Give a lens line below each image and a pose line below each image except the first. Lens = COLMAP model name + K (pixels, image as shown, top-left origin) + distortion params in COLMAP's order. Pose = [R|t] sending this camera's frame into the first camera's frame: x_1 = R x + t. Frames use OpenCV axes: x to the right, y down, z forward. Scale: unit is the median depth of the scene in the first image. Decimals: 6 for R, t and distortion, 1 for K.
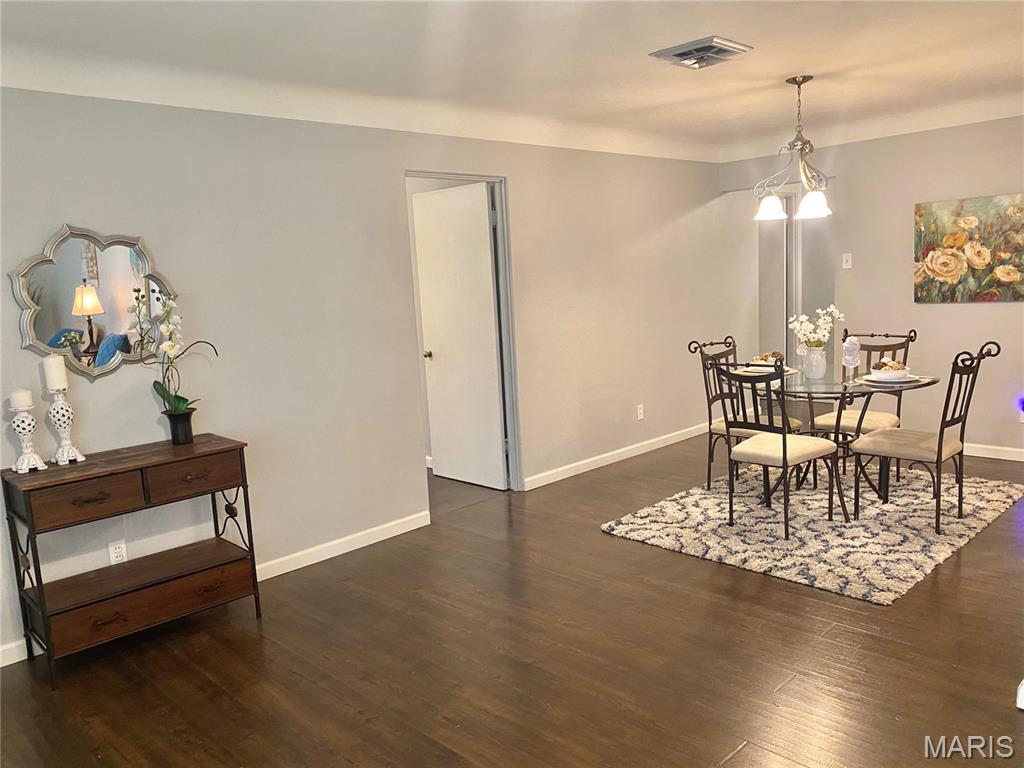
lens RADIAL K [[775.4, 0, 512.0], [0, 775.4, 384.0], [0, 0, 1]] dist [0.062052, -0.072807]
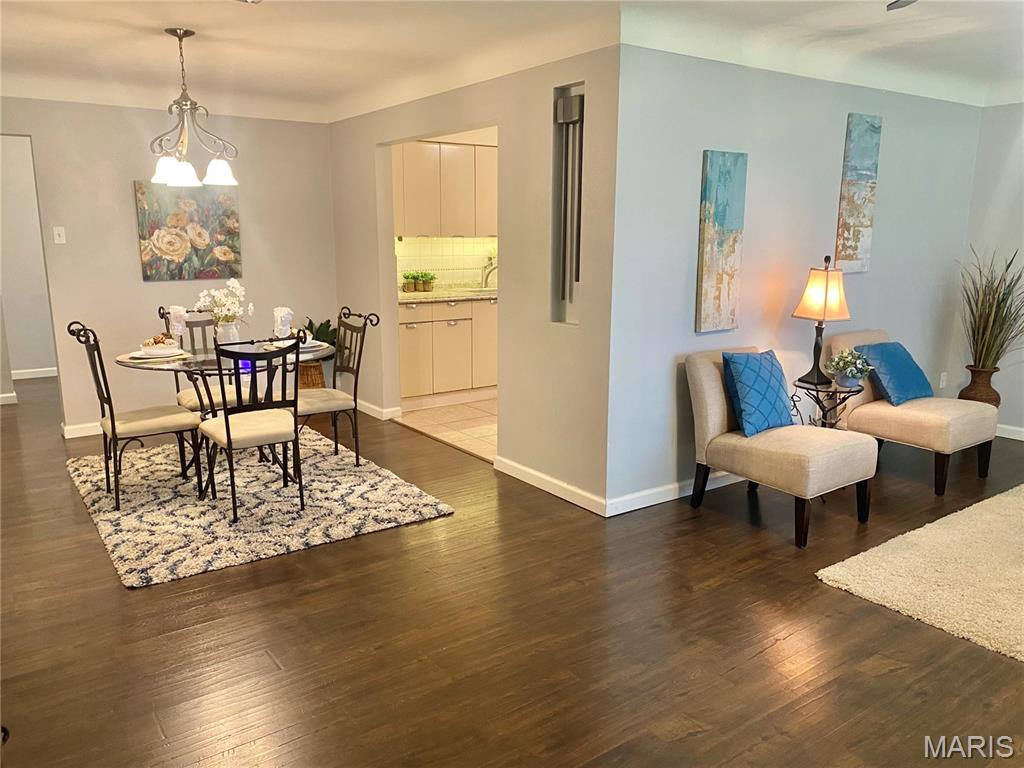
lens RADIAL K [[770.0, 0, 503.1], [0, 770.0, 385.7], [0, 0, 1]] dist [0.048990, -0.066033]
pose [[0.164109, -0.141356, 0.976262, -0.498372], [0.129647, 0.984185, 0.120710, -0.040960], [-0.977885, 0.106760, 0.179840, 0.492129]]
